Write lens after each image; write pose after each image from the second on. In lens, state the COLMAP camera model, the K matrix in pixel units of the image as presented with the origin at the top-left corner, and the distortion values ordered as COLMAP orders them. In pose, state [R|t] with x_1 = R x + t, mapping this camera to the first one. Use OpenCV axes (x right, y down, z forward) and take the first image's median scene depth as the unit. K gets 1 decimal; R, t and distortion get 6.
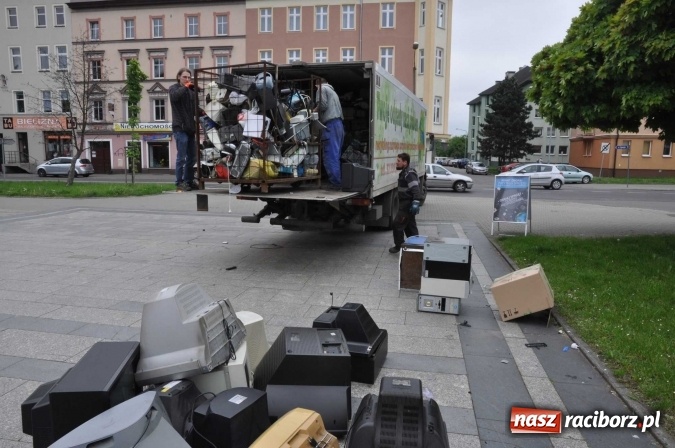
lens RADIAL K [[468.0, 0, 337.5], [0, 468.0, 224.0], [0, 0, 1]] dist [-0.117904, 0.089428]
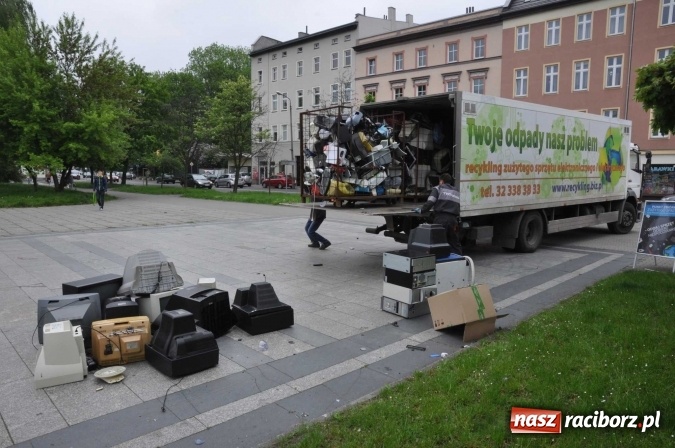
lens RADIAL K [[468.0, 0, 337.5], [0, 468.0, 224.0], [0, 0, 1]] dist [-0.117904, 0.089428]
pose [[0.820353, 0.058266, -0.568882, 0.523999], [-0.080392, 0.996667, -0.013848, -0.004108], [0.566179, 0.057094, 0.822303, -0.037195]]
